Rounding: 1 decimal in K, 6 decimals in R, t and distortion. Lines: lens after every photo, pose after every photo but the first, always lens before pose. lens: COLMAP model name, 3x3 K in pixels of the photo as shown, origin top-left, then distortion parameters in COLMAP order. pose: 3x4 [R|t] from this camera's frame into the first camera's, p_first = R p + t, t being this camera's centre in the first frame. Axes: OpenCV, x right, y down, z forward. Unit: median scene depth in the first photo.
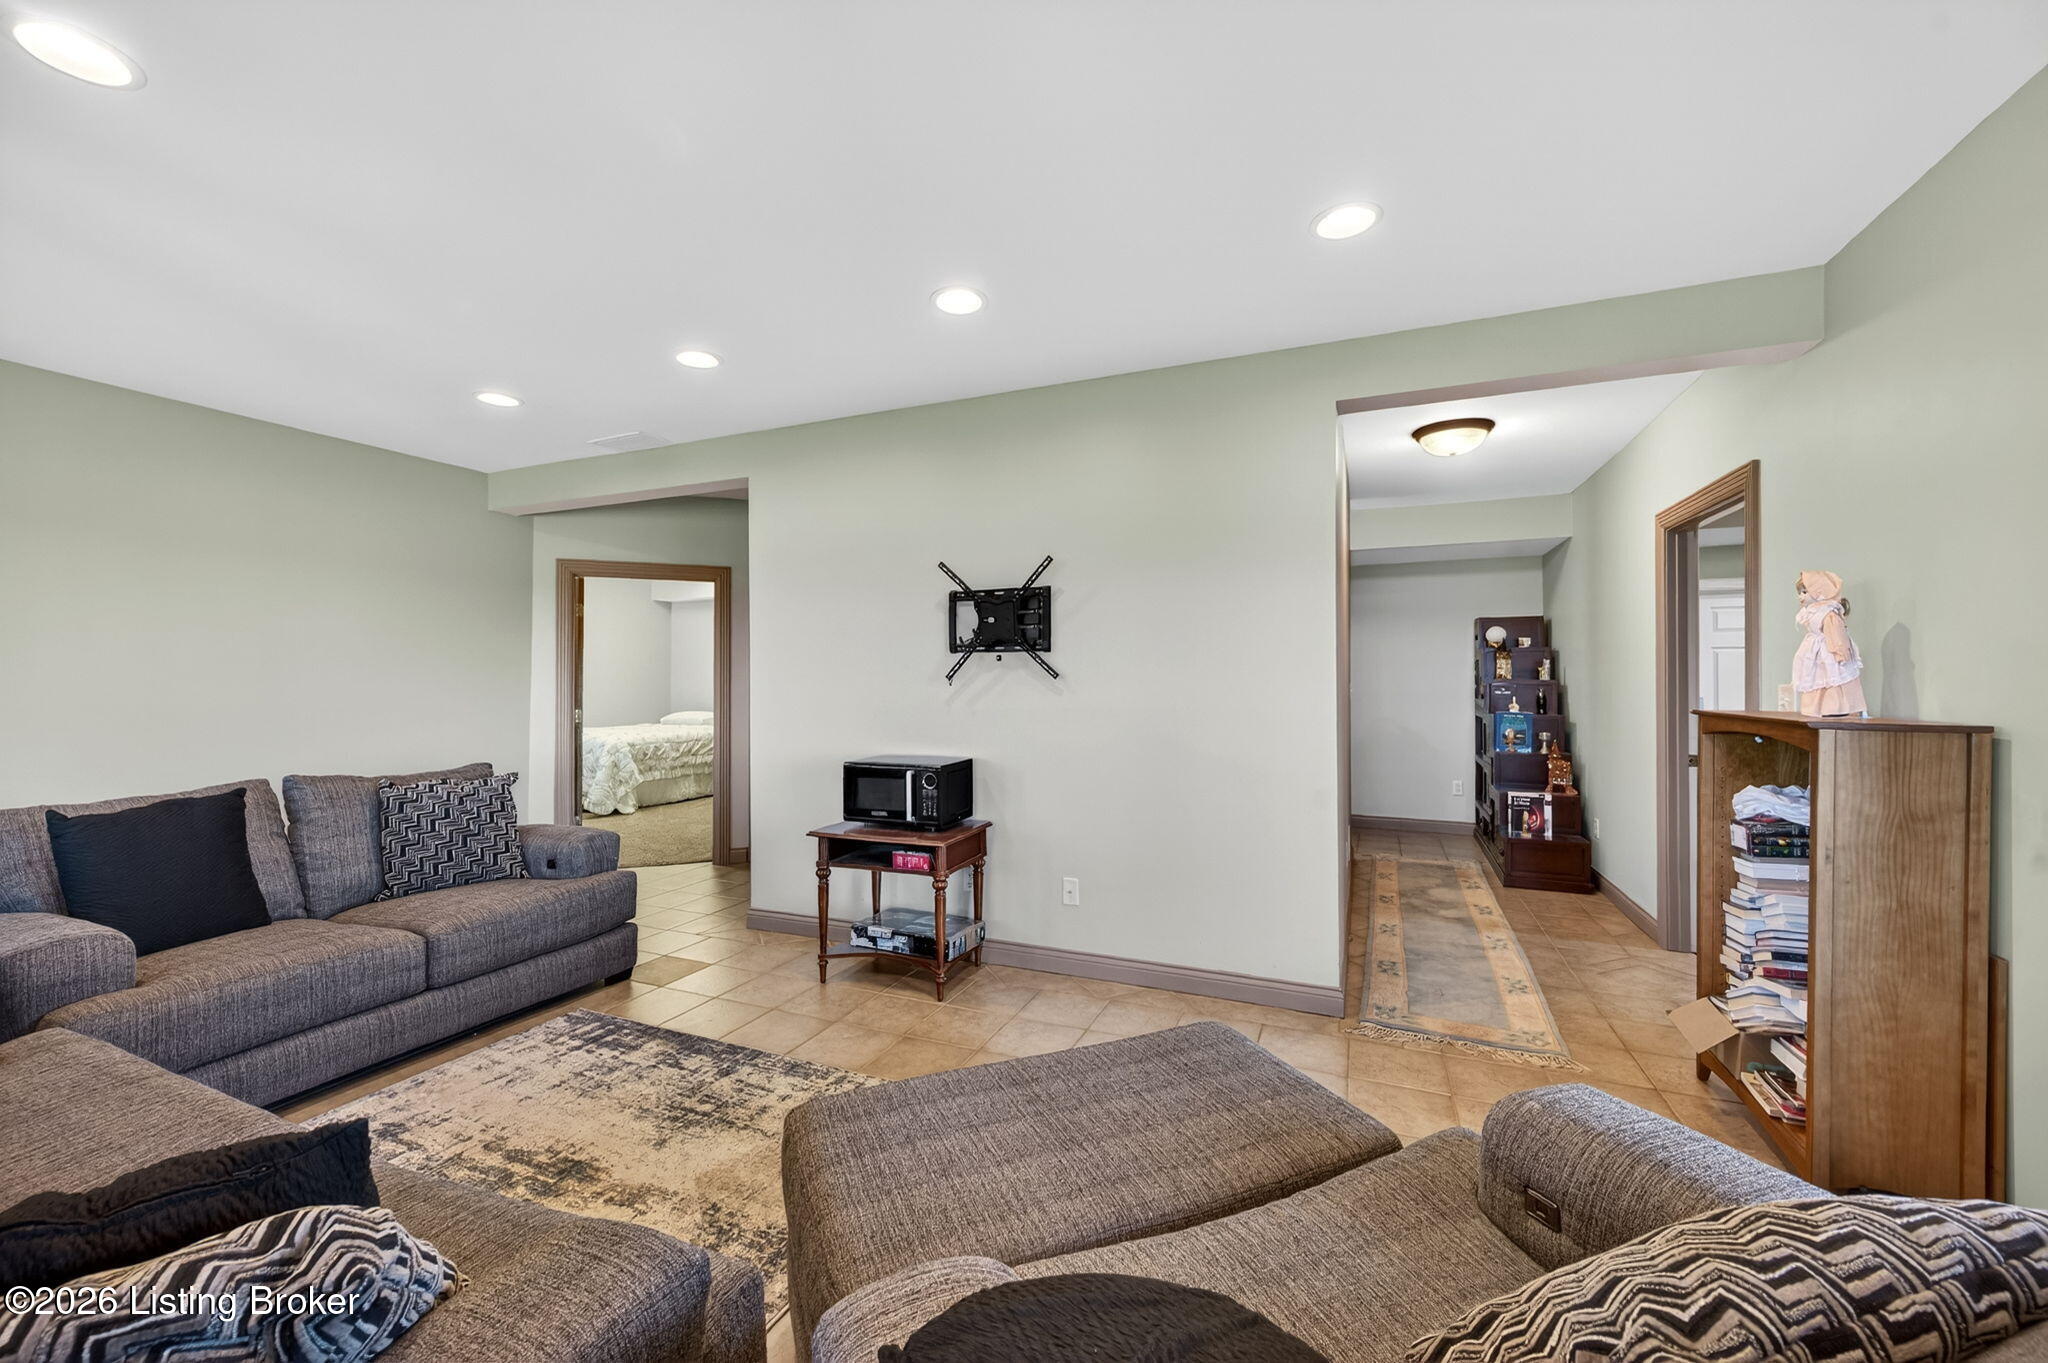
lens RADIAL K [[821.8, 0, 1022.9], [0, 821.8, 687.8], [0, 0, 1]] dist [0.004330, 0.000318]
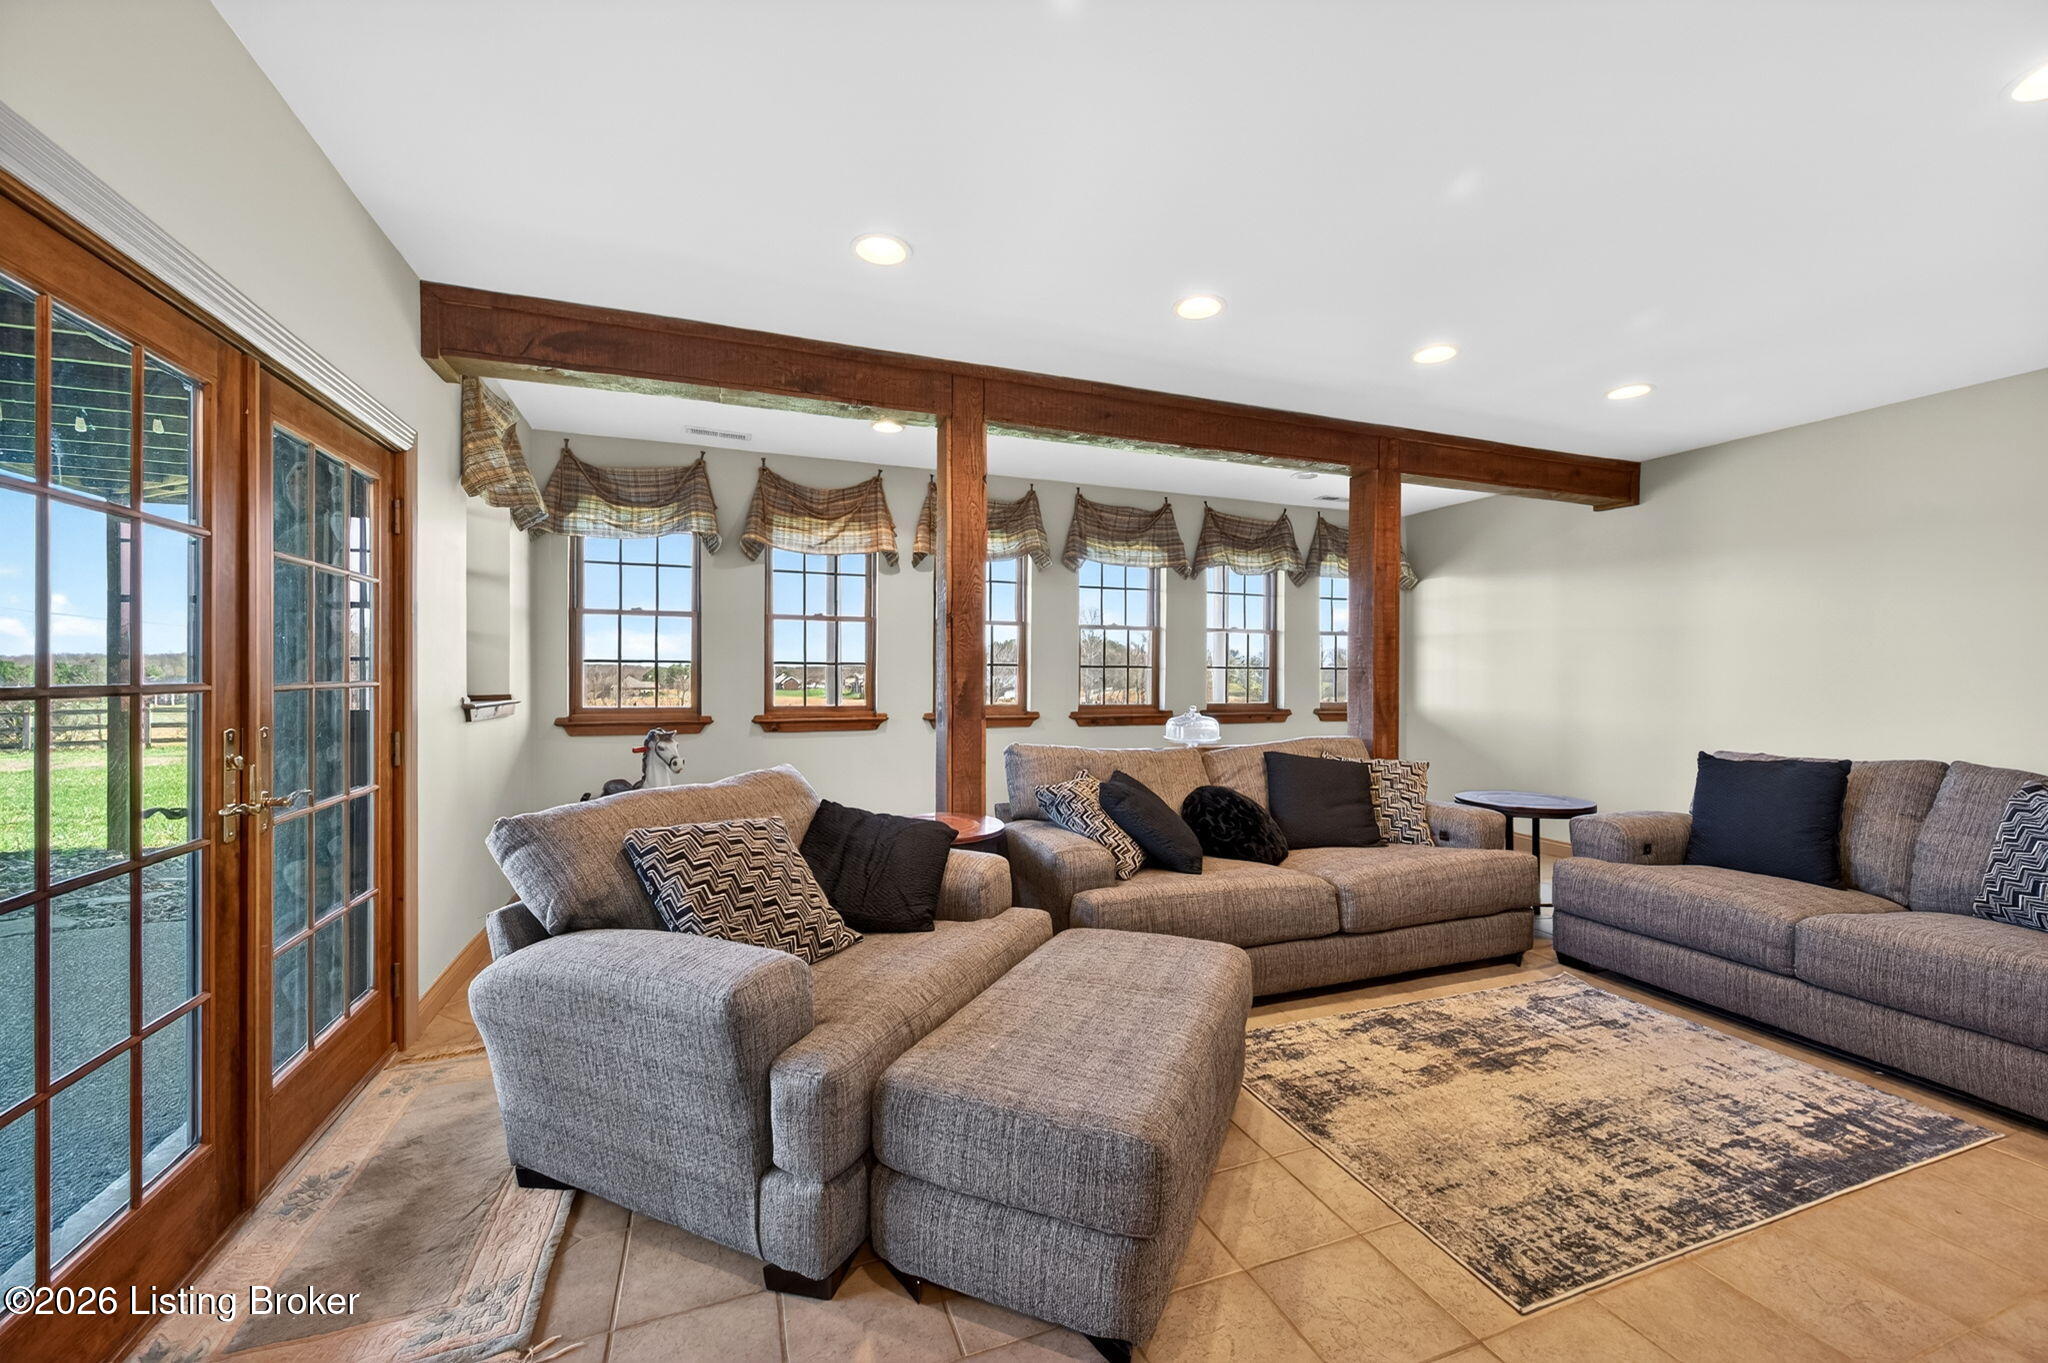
lens RADIAL K [[821.8, 0, 1025.8], [0, 821.8, 677.2], [0, 0, 1]] dist [0.004330, 0.000318]
pose [[-0.732214, -0.004461, -0.681060, 0.675577], [-0.013074, 0.999886, 0.007506, 0.023400], [0.680949, 0.014400, -0.732189, 1.239340]]
